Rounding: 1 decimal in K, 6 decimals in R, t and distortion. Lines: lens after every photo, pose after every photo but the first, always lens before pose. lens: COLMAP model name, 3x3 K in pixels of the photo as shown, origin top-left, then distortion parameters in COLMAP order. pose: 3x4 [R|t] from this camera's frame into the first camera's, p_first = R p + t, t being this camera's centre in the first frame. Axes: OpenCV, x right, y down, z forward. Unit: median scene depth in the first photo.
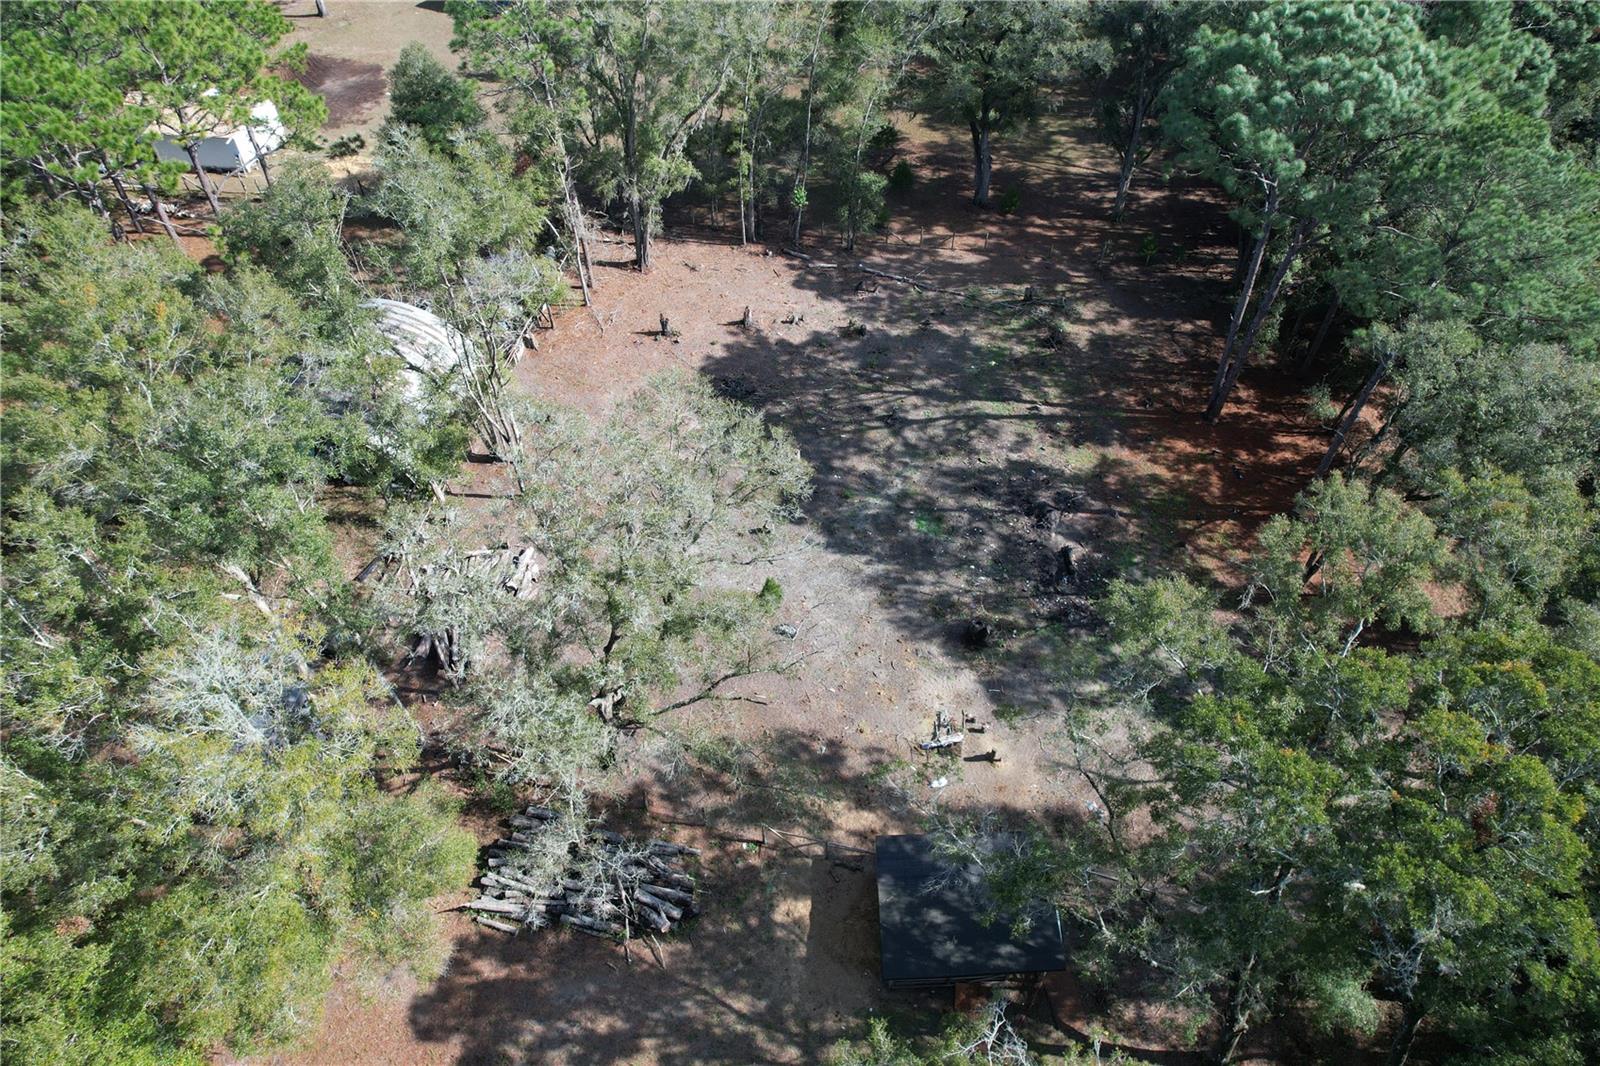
lens RADIAL K [[1011.1, 0, 799.6], [0, 1011.1, 527.5], [0, 0, 1]] dist [-0.082865, 0.068004]
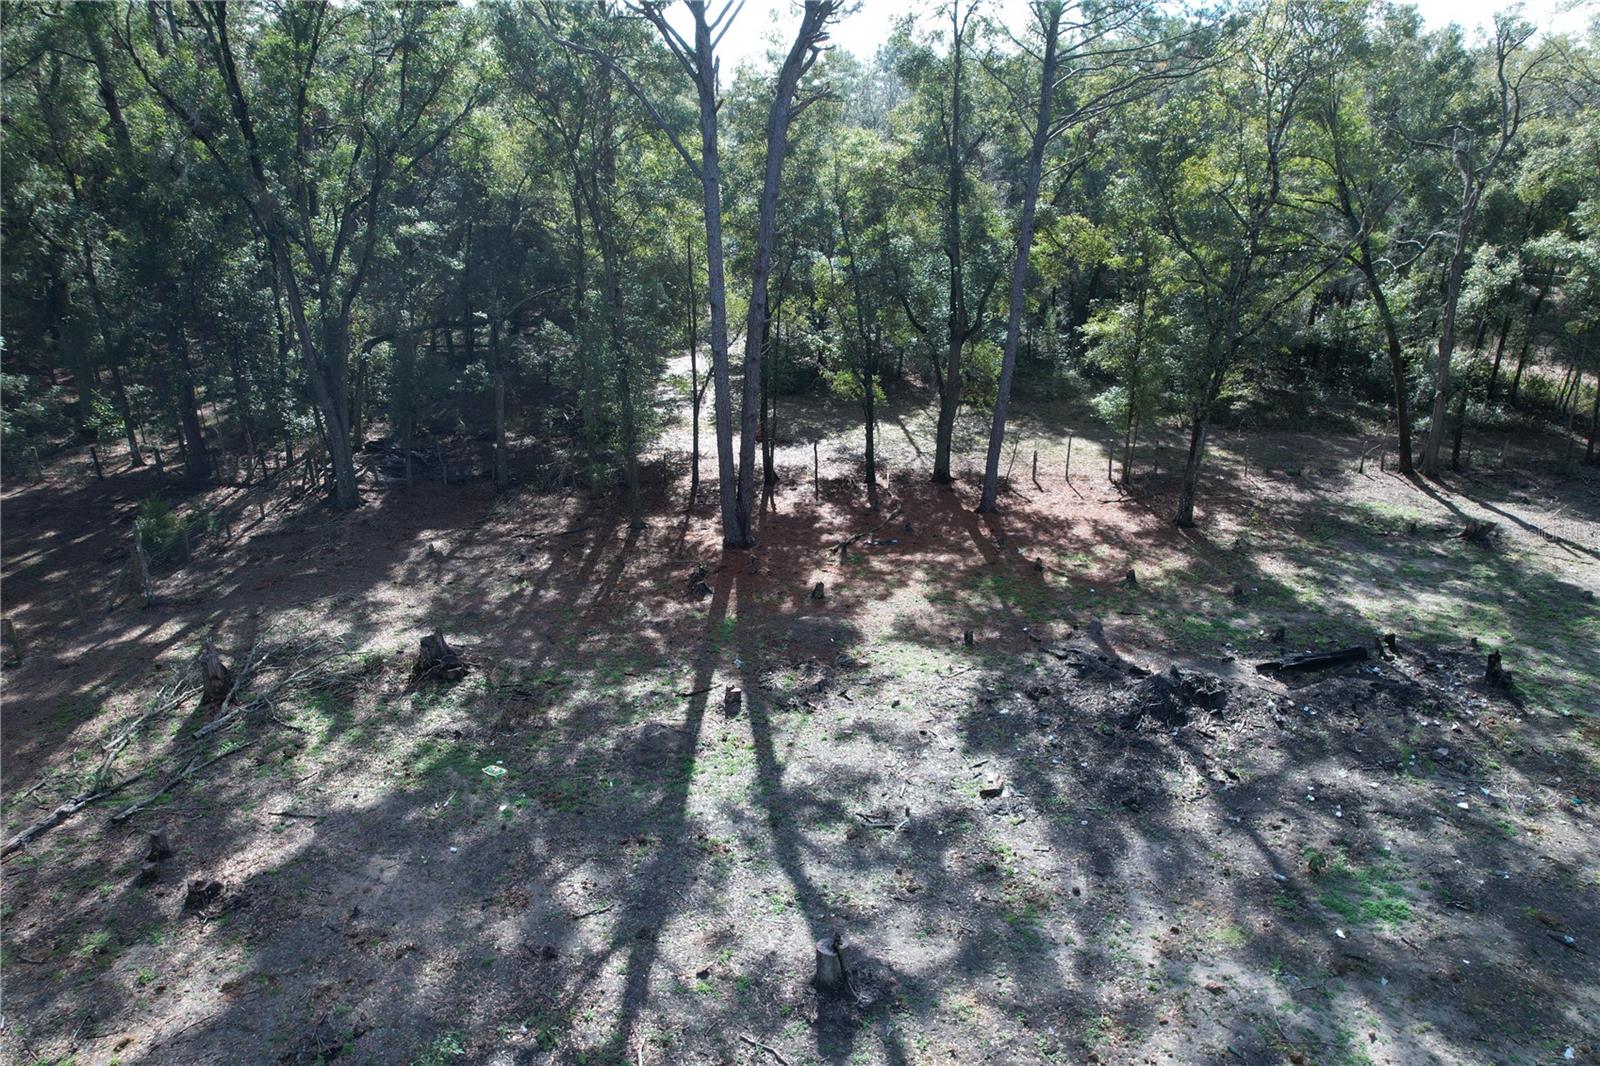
lens RADIAL K [[1017.0, 0, 806.7], [0, 1017.0, 525.8], [0, 0, 1]] dist [-0.075926, 0.068702]
pose [[-0.083848, -0.338524, 0.937214, -0.088693], [0.717600, 0.632055, 0.292500, -0.249682], [-0.691390, 0.697070, 0.189928, 0.878945]]
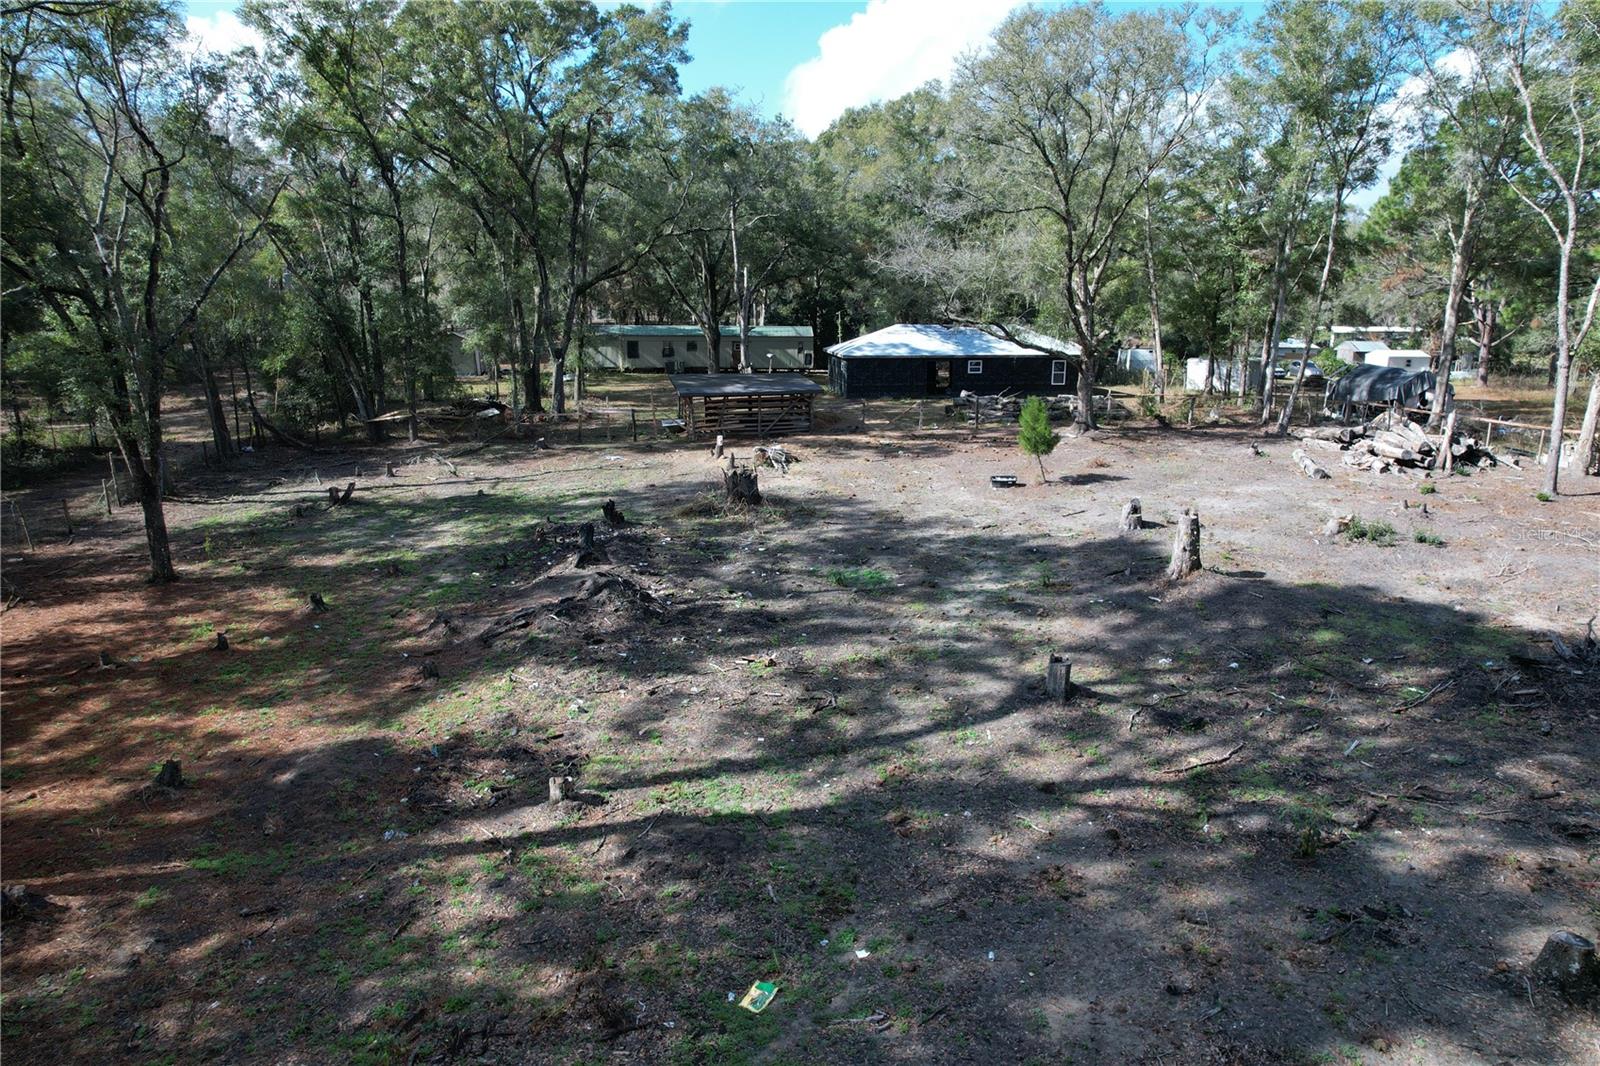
lens RADIAL K [[1017.0, 0, 806.7], [0, 1017.0, 525.8], [0, 0, 1]] dist [-0.075926, 0.068702]
pose [[-0.973208, 0.051404, -0.224105, 0.234246], [-0.165653, 0.519181, 0.838457, -0.377901], [0.159451, 0.853117, -0.496756, 1.089864]]
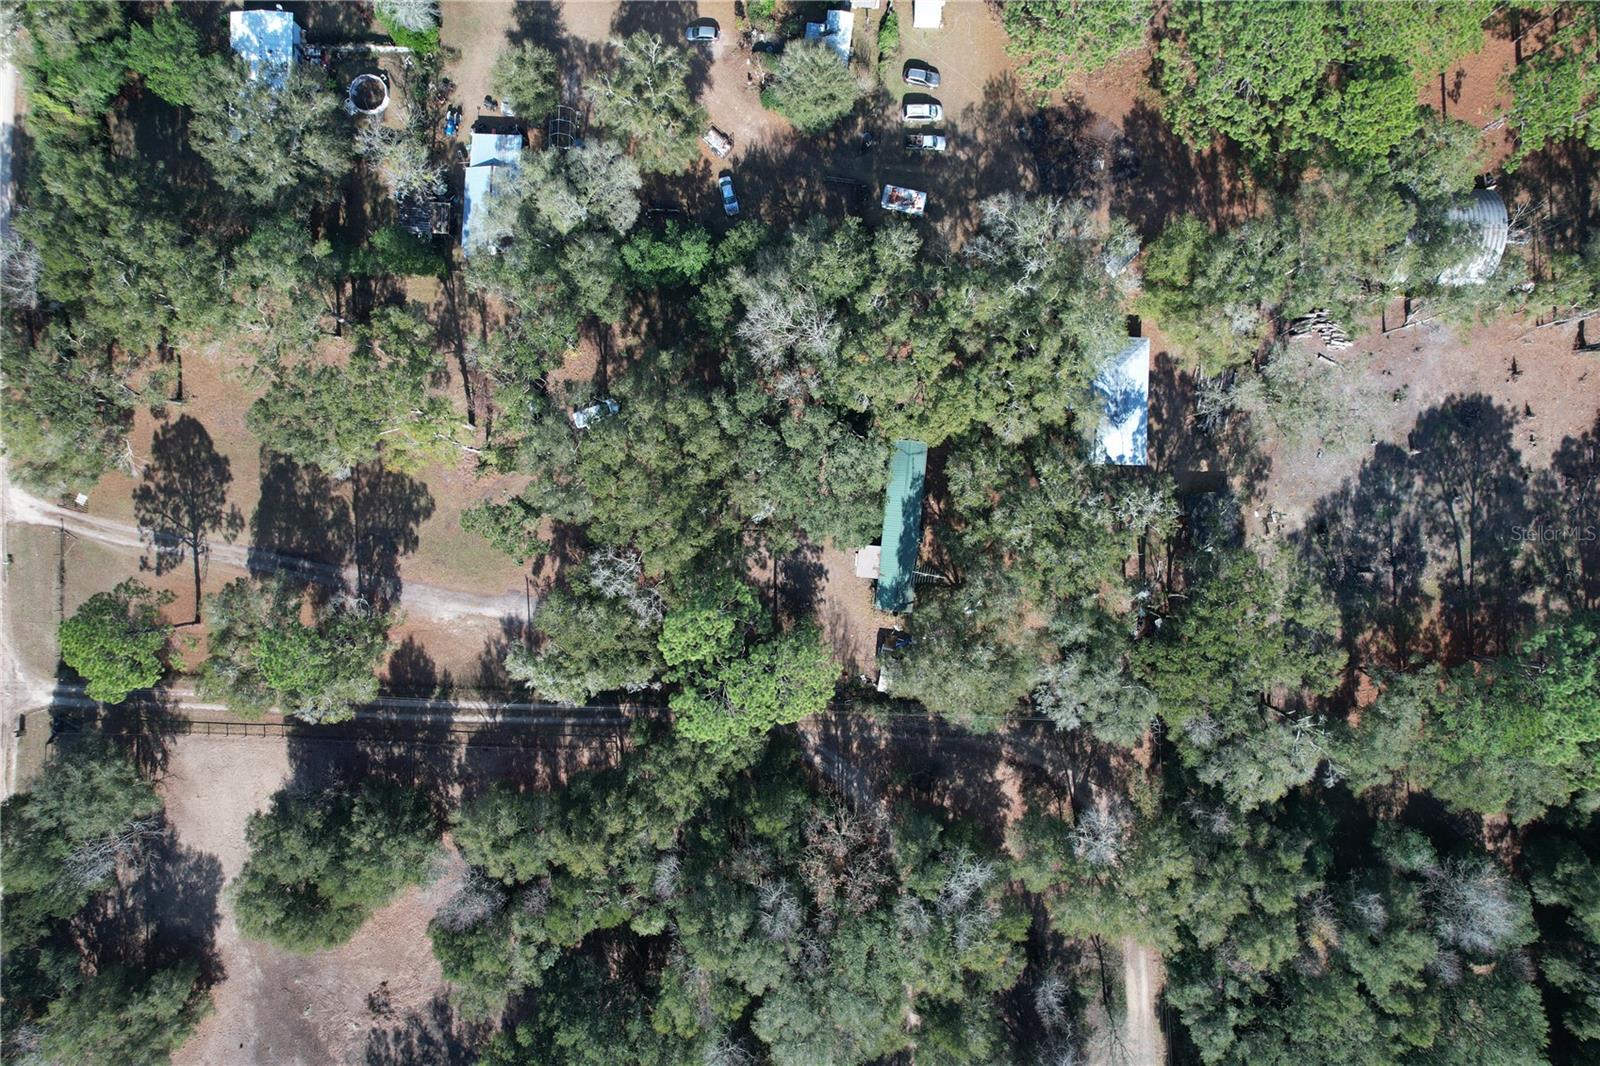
lens RADIAL K [[1011.1, 0, 799.6], [0, 1011.1, 527.5], [0, 0, 1]] dist [-0.082865, 0.068004]
pose [[0.076772, 0.996982, 0.011496, 0.031574], [-0.707720, 0.046369, 0.704970, -0.576833], [0.702309, -0.062258, 0.709144, -1.337250]]
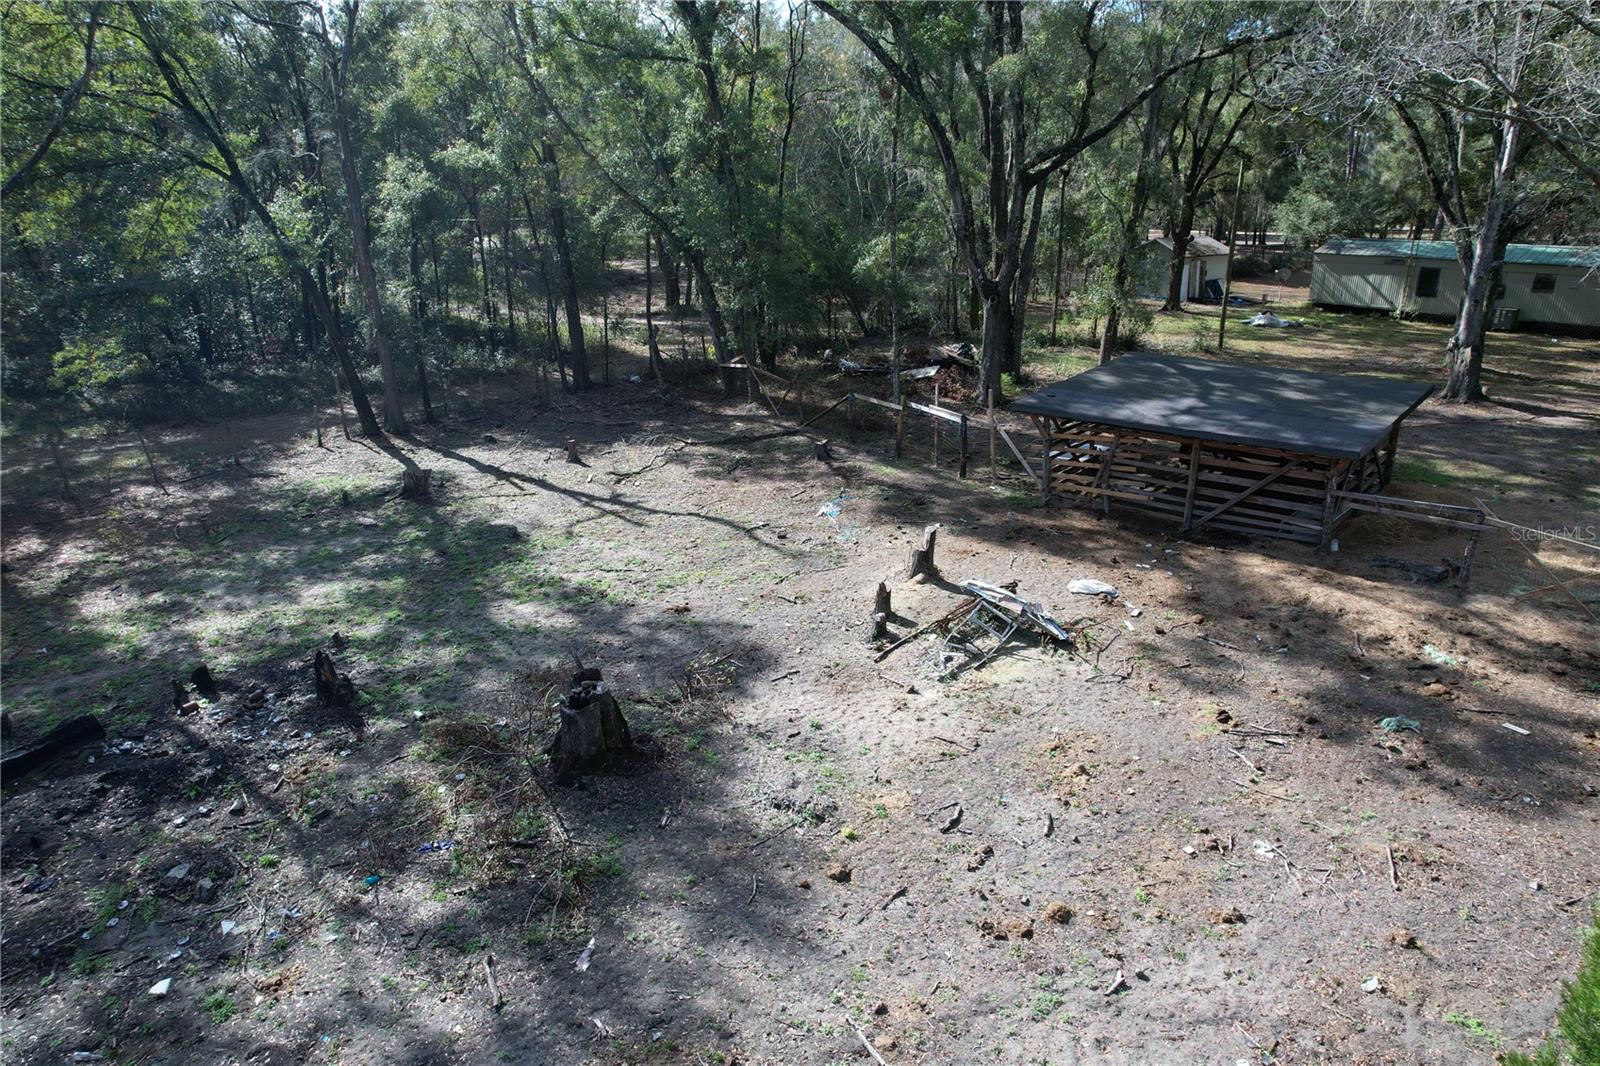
lens RADIAL K [[1017.0, 0, 806.7], [0, 1017.0, 525.8], [0, 0, 1]] dist [-0.075926, 0.068702]
pose [[-0.762780, -0.203583, 0.613776, -0.008924], [0.468818, 0.479643, 0.741723, -0.067255], [-0.445396, 0.853520, -0.270419, 0.792196]]
